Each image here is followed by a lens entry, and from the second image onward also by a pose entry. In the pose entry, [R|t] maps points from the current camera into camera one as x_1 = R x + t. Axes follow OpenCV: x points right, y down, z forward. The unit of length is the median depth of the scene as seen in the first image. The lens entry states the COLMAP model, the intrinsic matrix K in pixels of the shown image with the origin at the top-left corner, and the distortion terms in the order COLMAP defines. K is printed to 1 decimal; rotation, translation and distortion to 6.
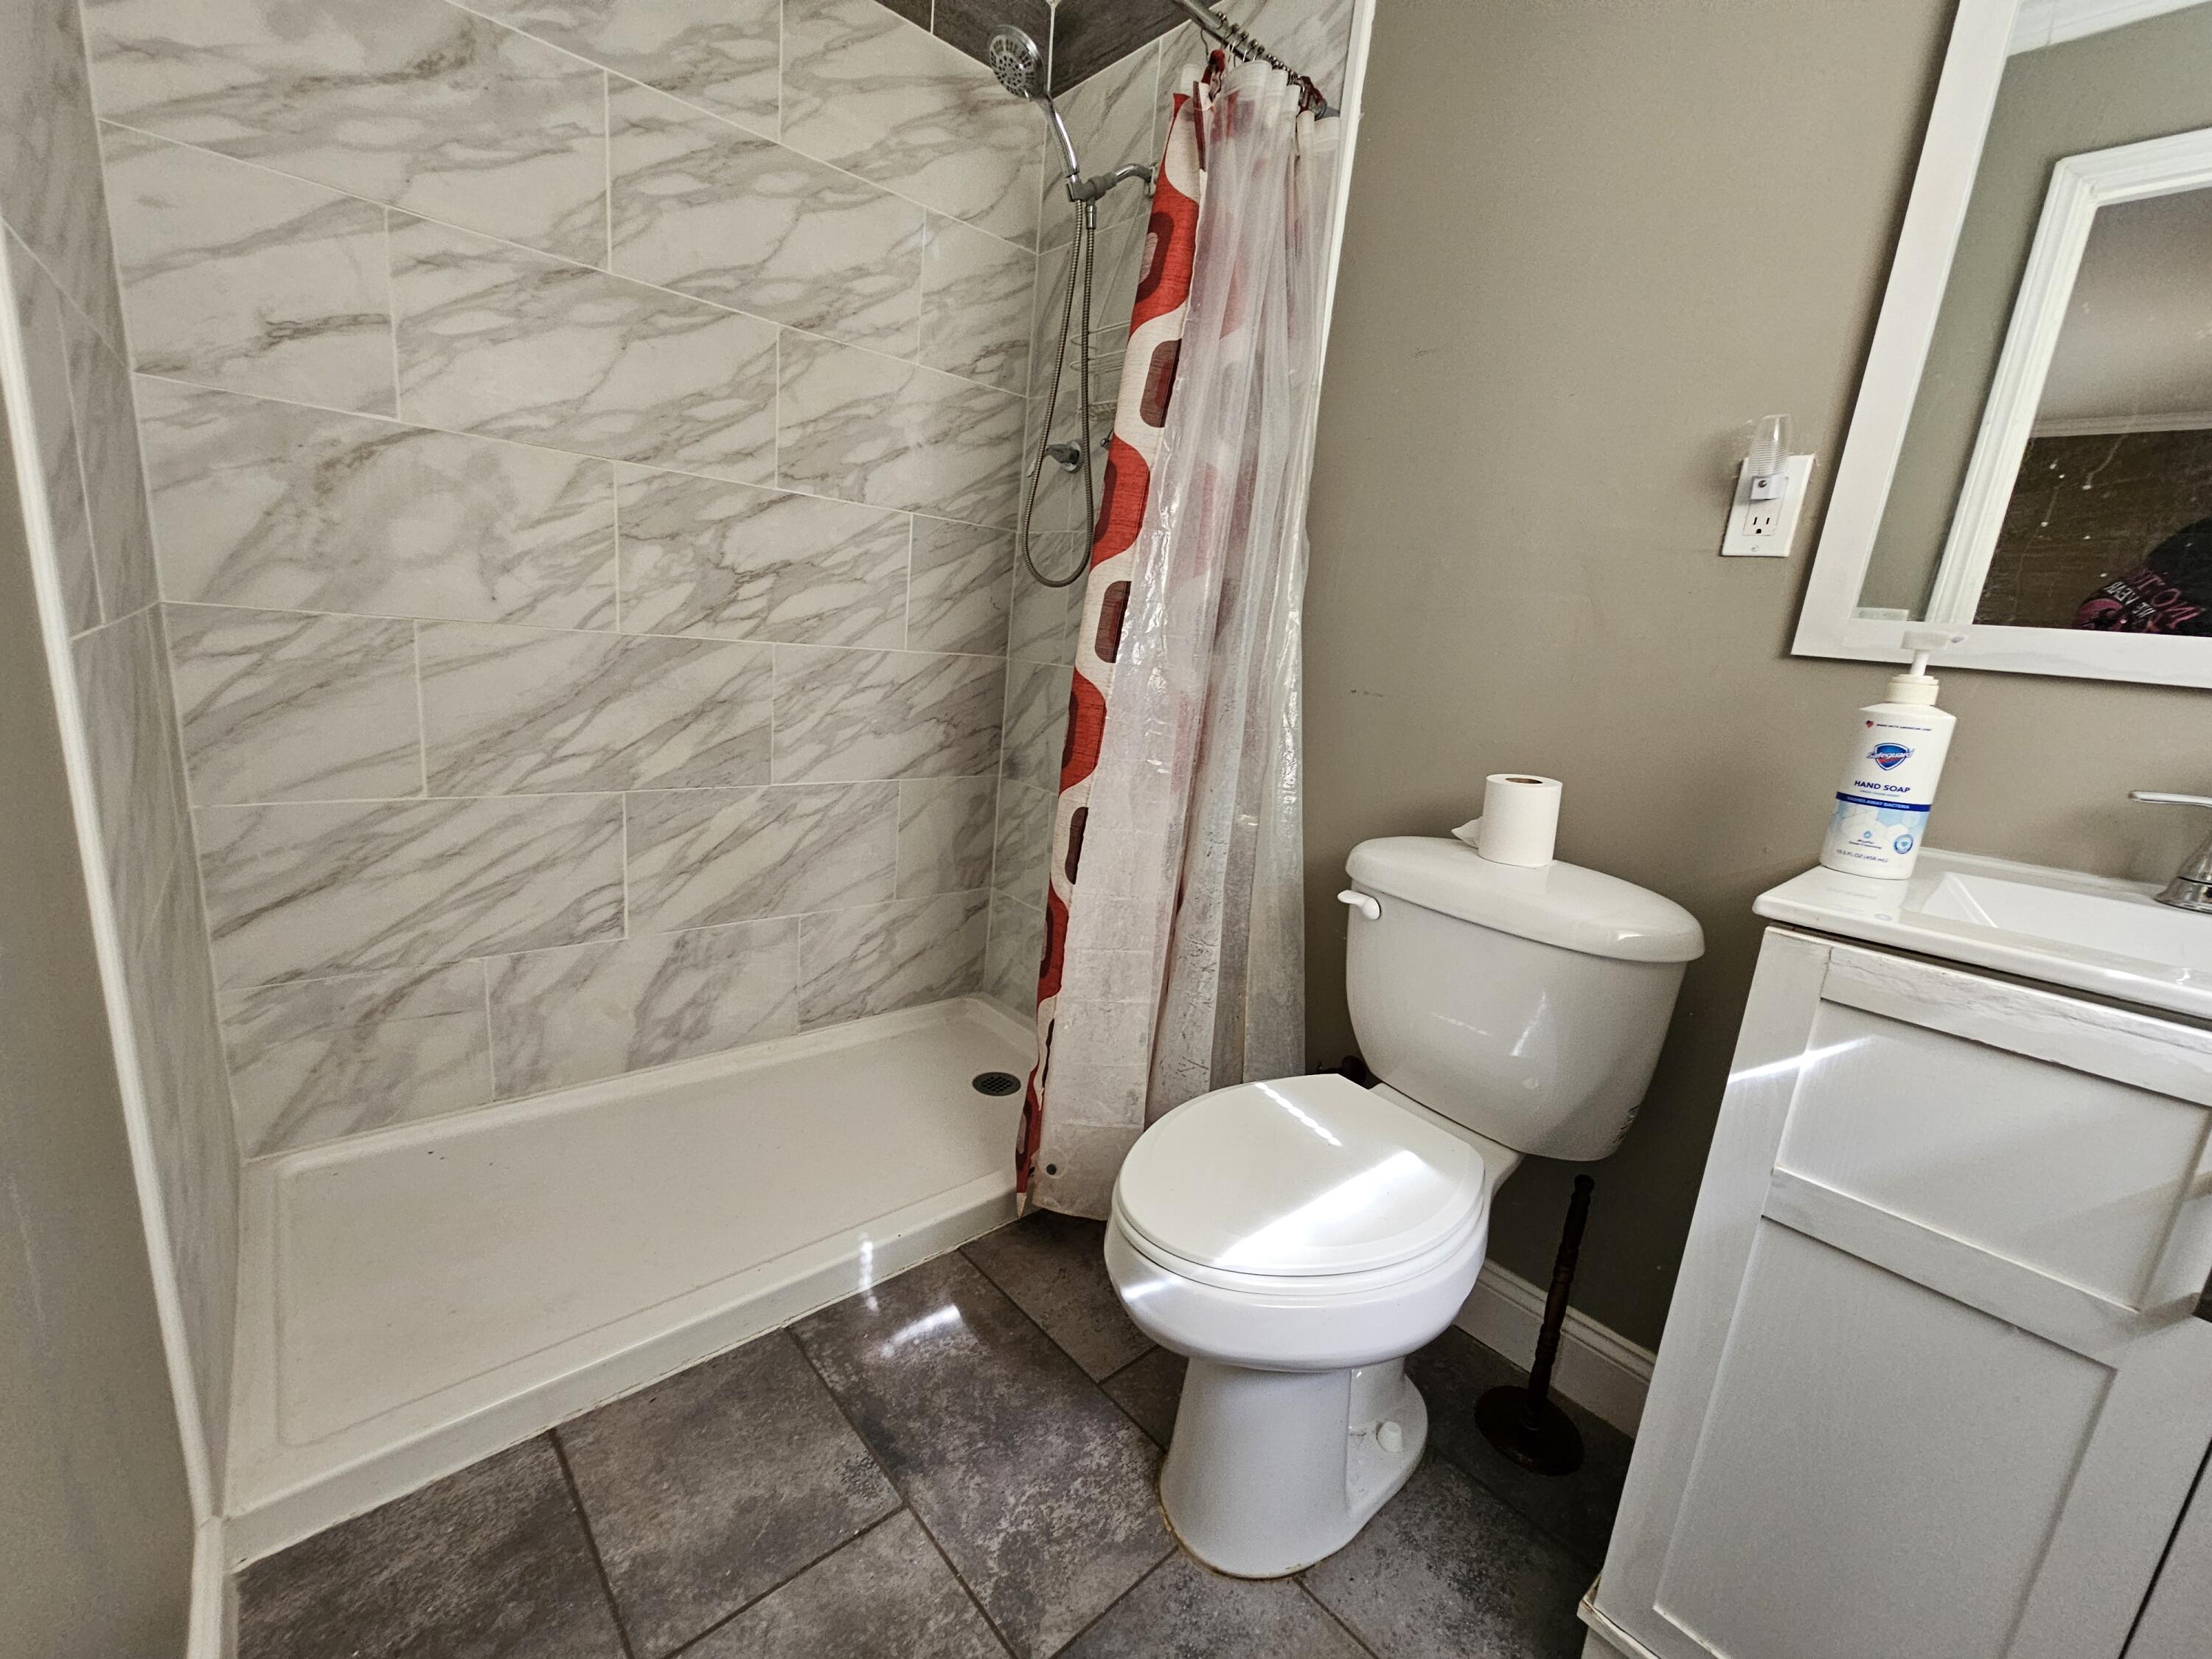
lens RADIAL K [[901.5, 0, 1095.8], [0, 901.5, 836.5], [0, 0, 1]] dist [0.001483, -0.003735]
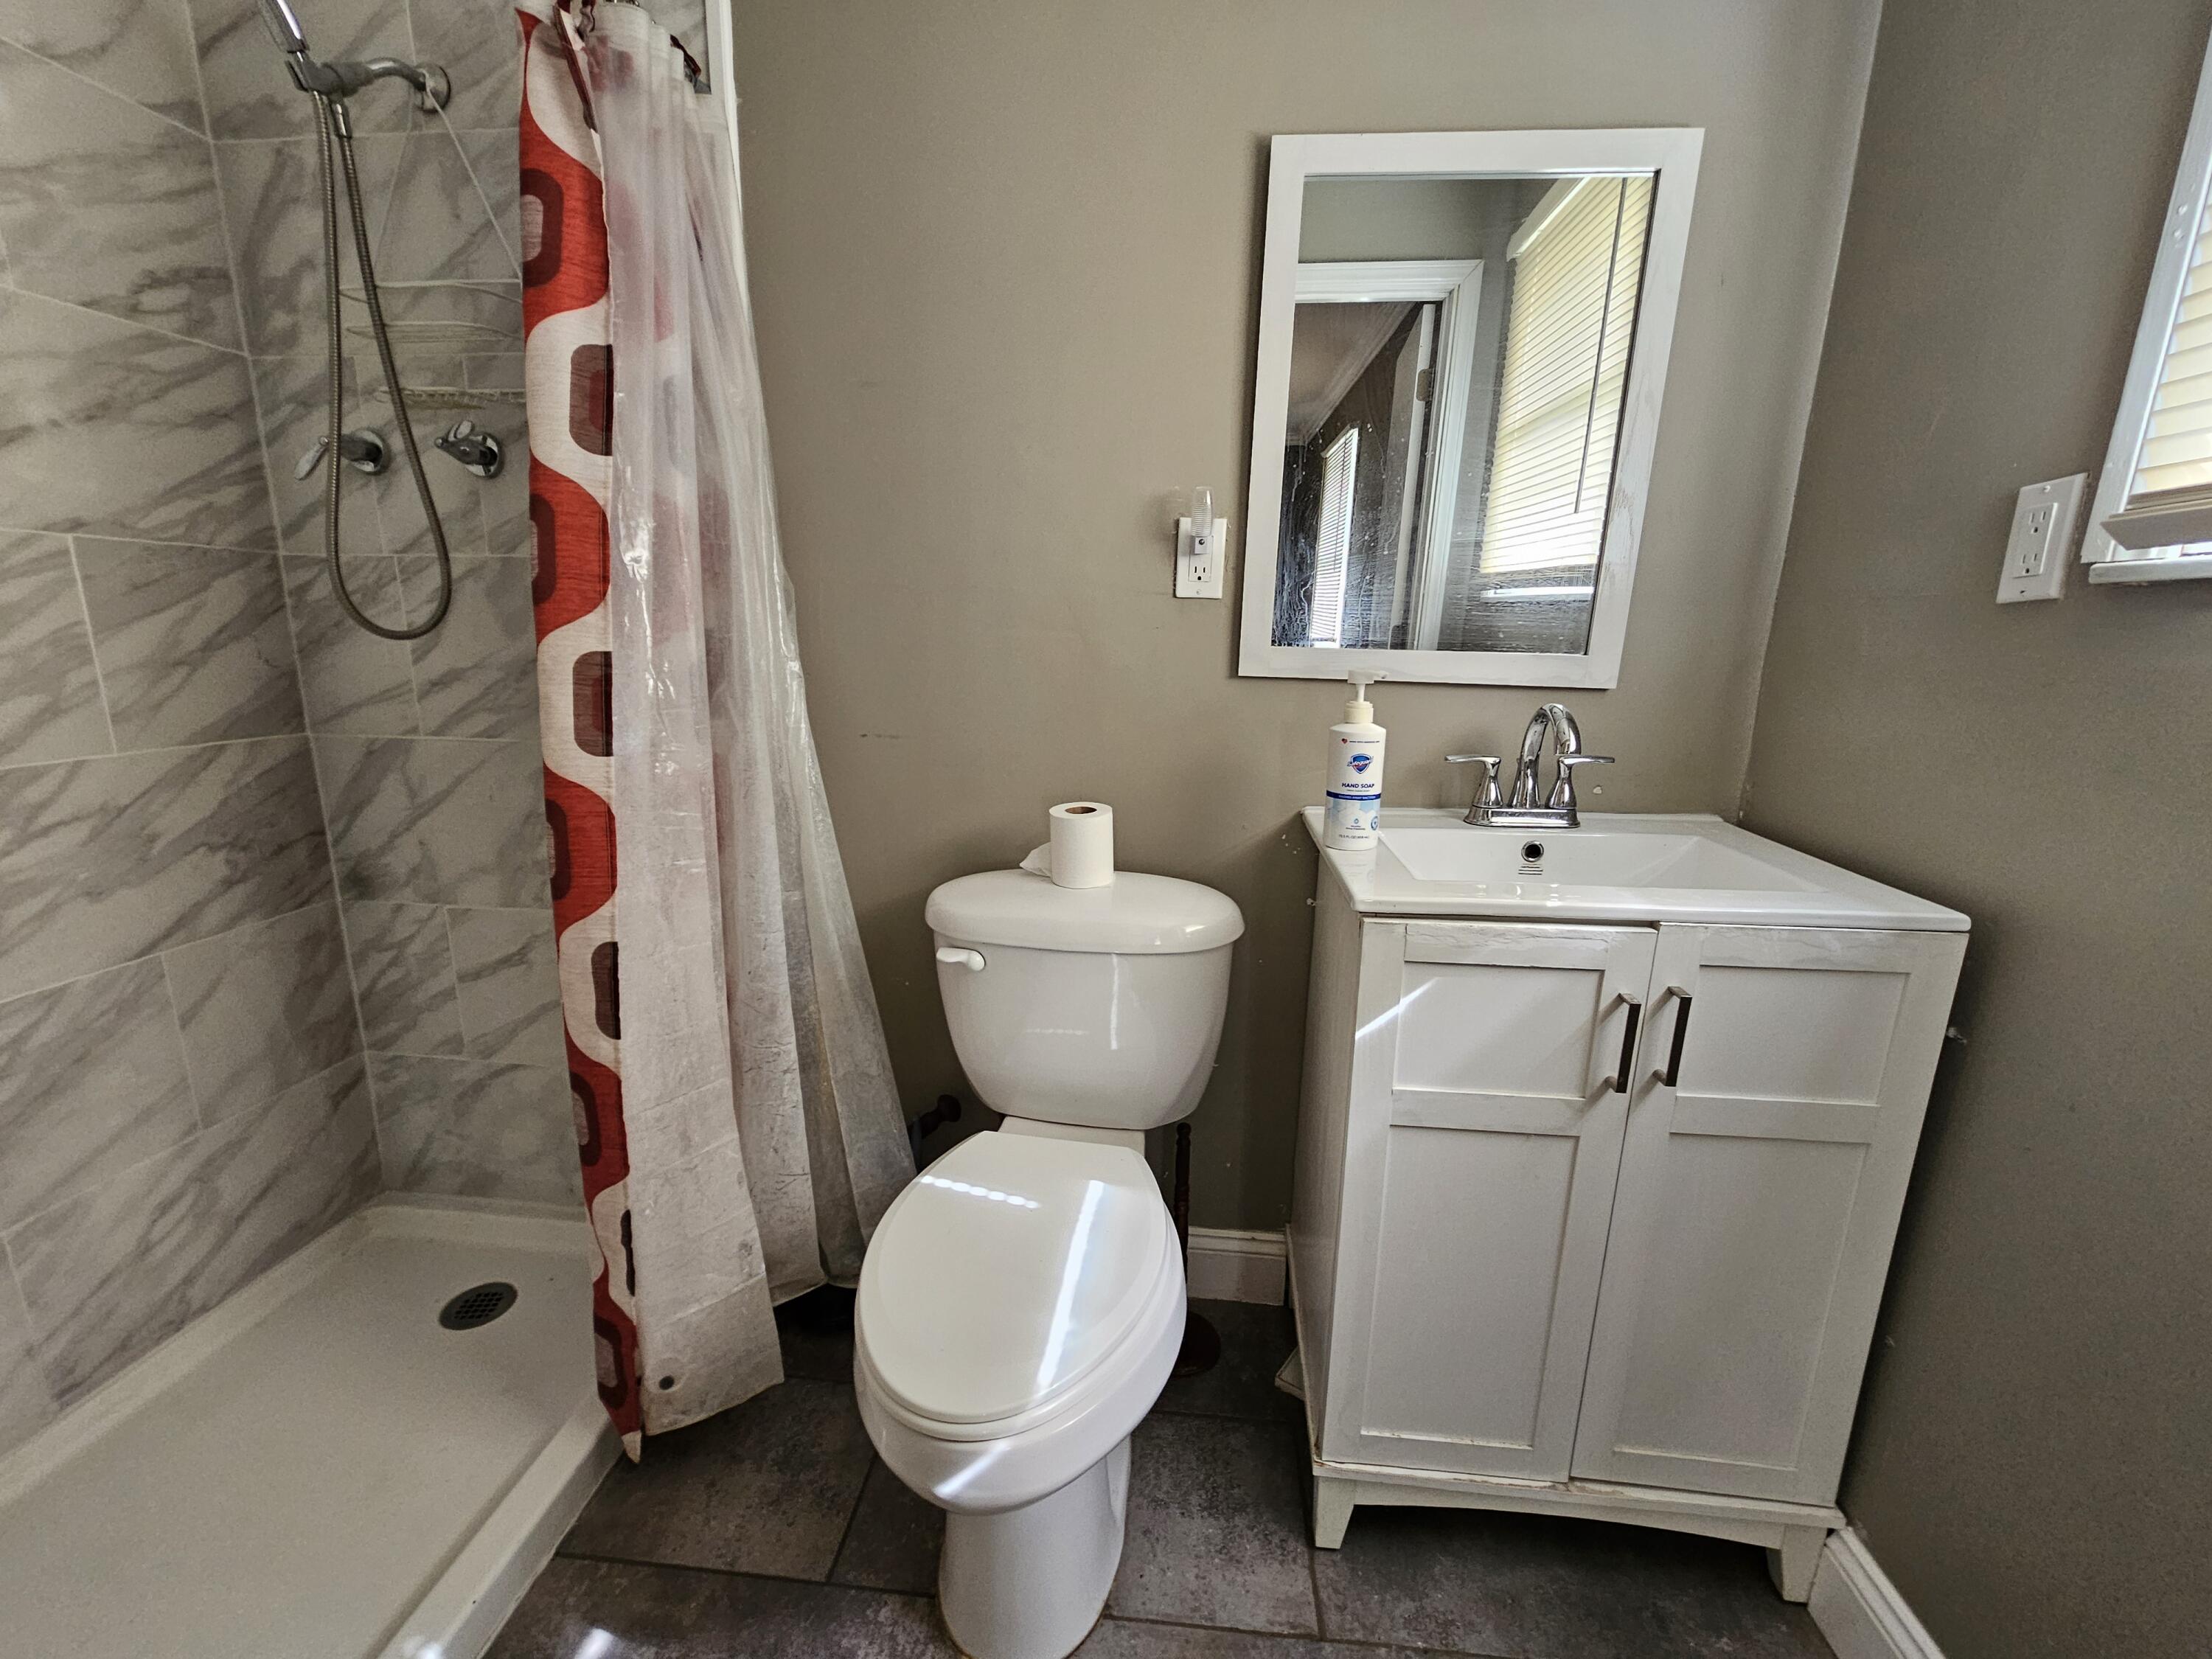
lens RADIAL K [[903.3, 0, 1095.9], [0, 903.3, 835.8], [0, 0, 1]] dist [-0.002705, -0.000303]
pose [[0.735104, -0.226097, 0.639142, -0.167448], [0.200310, 0.973095, 0.113849, -0.116619], [-0.647687, 0.044336, 0.760616, 0.118991]]
